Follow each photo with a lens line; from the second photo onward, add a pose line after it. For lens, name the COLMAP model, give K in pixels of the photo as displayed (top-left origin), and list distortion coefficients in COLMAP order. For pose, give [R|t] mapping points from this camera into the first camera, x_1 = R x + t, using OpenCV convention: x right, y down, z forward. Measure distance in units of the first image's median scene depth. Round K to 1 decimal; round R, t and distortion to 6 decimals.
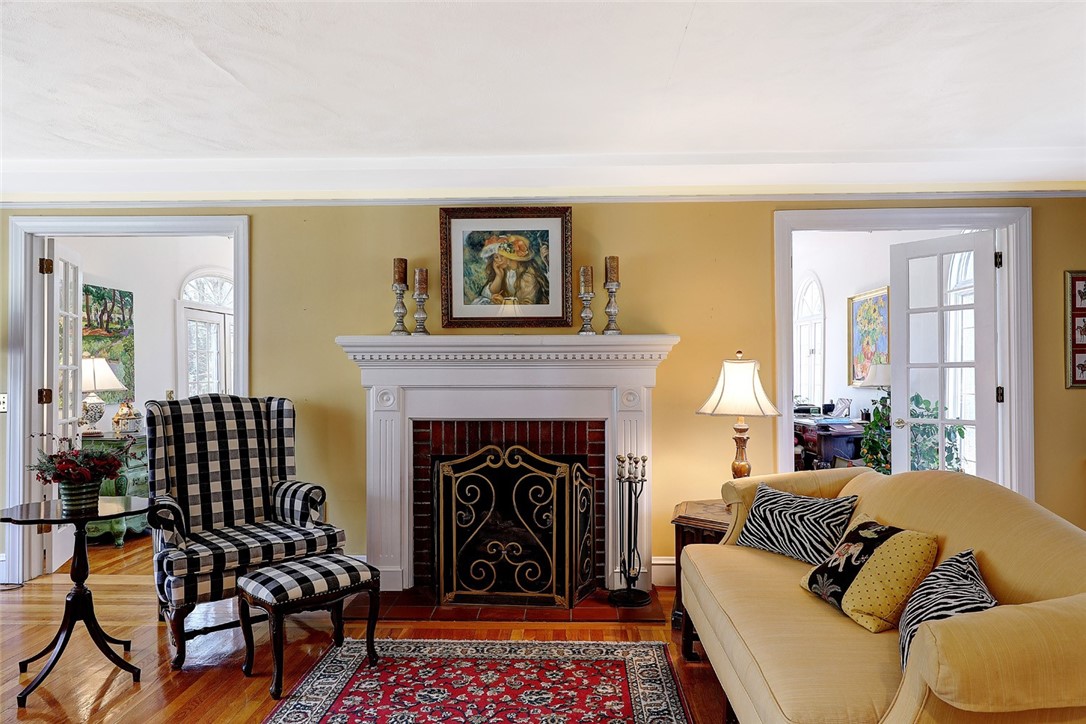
lens RADIAL K [[707.8, 0, 540.6], [0, 707.8, 359.8], [0, 0, 1]] dist [0.000187, 0.001252]
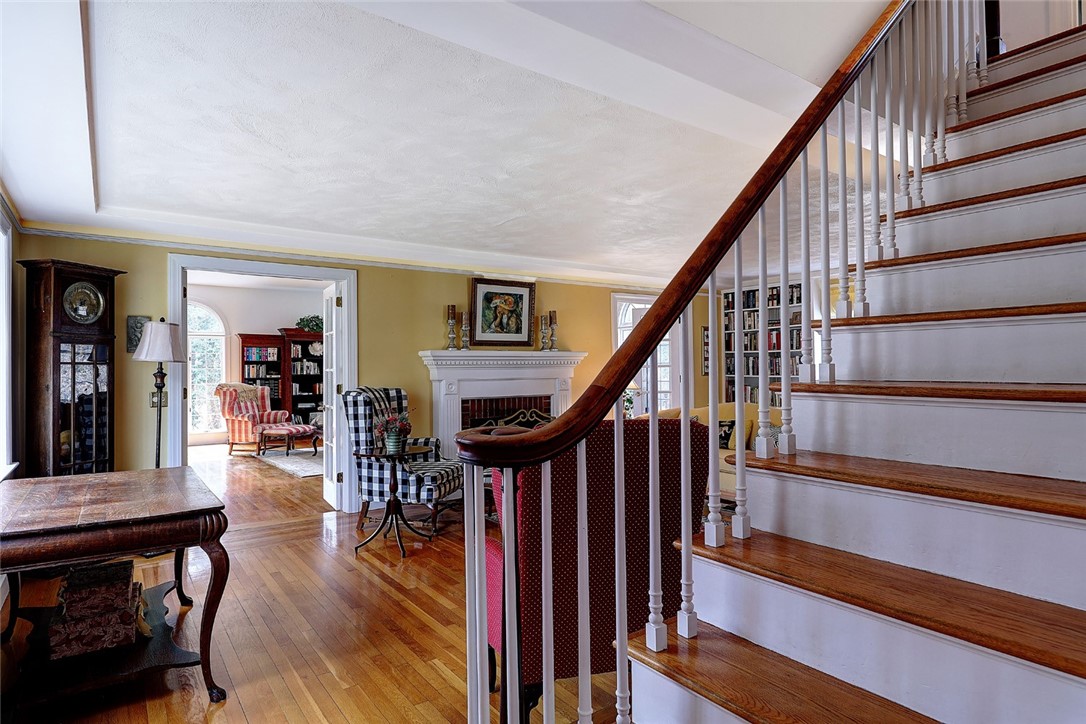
lens RADIAL K [[614.1, 0, 545.2], [0, 614.1, 361.5], [0, 0, 1]] dist [0.003752, -0.000677]
pose [[0.785645, 0.000593, 0.618678, -0.932224], [0.001601, 0.999994, -0.002992, -0.002284], [-0.618676, 0.003342, 0.785639, -0.296175]]
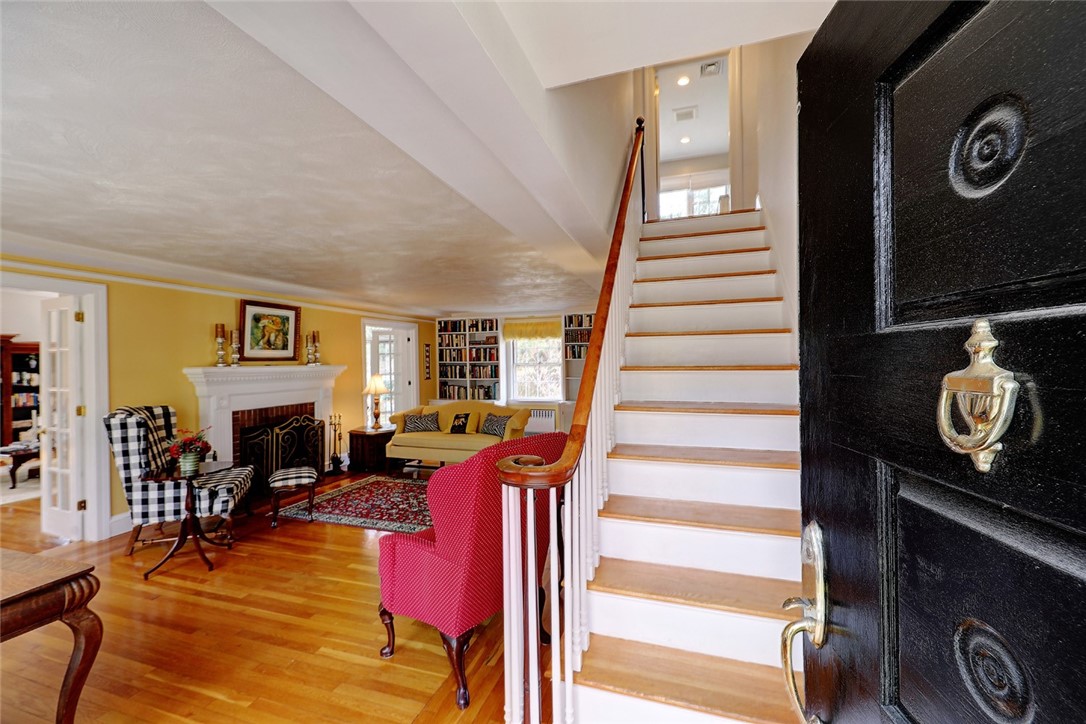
lens RADIAL K [[448.7, 0, 553.5], [0, 448.7, 361.5], [0, 0, 1]] dist [0.005198, -0.000138]
pose [[0.264401, -0.002704, 0.964409, -1.086643], [0.002010, 0.999995, 0.002253, -0.046664], [-0.964411, 0.001343, 0.264405, -0.132472]]
